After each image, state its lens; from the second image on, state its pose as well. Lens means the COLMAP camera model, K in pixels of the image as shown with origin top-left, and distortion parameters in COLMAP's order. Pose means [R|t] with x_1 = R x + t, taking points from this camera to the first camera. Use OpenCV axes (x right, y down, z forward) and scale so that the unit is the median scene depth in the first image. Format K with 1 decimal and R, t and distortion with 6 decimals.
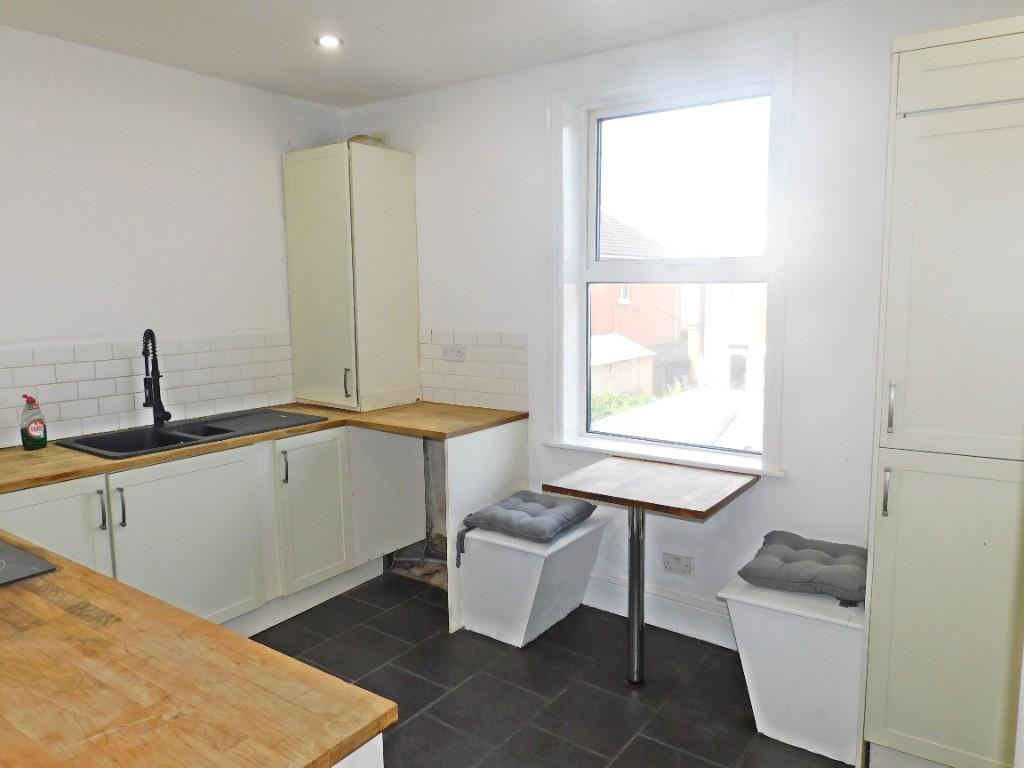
lens RADIAL K [[722.2, 0, 513.7], [0, 722.2, 384.4], [0, 0, 1]] dist [-0.007066, -0.009350]
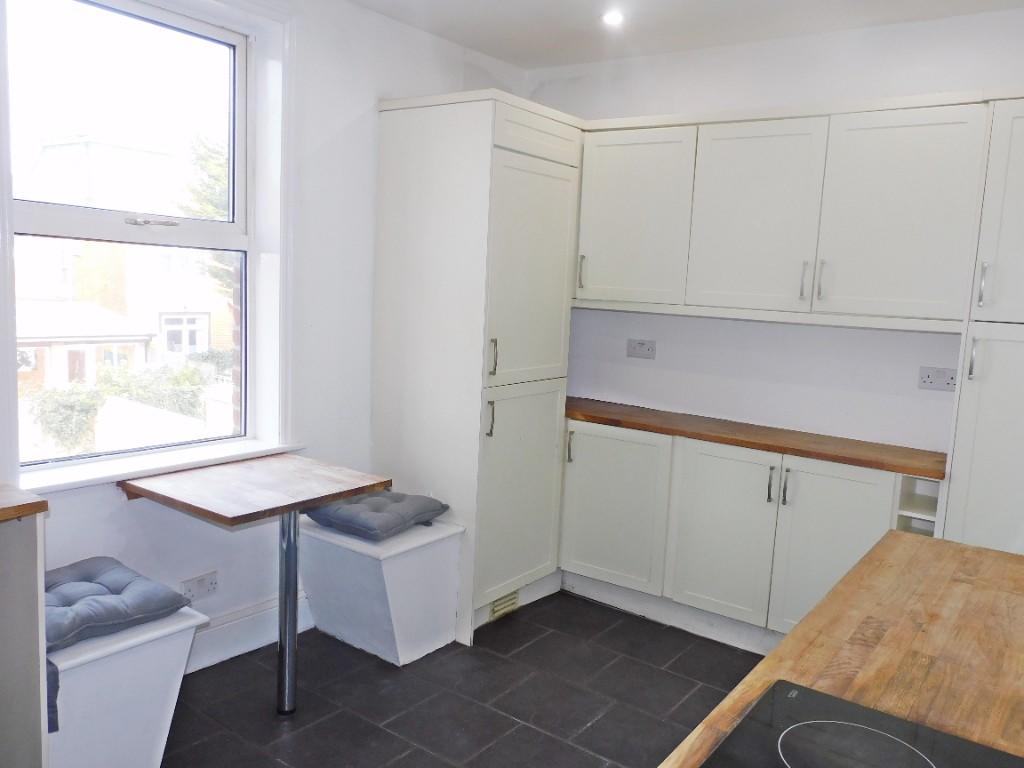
lens RADIAL K [[831.0, 0, 512.7], [0, 831.0, 383.6], [0, 0, 1]] dist [0.007692, 0.012284]
pose [[0.008814, -0.118628, 0.992900, -1.600523], [0.077957, 0.989998, 0.117589, -0.156132], [-0.996918, 0.076367, 0.017974, 1.401636]]
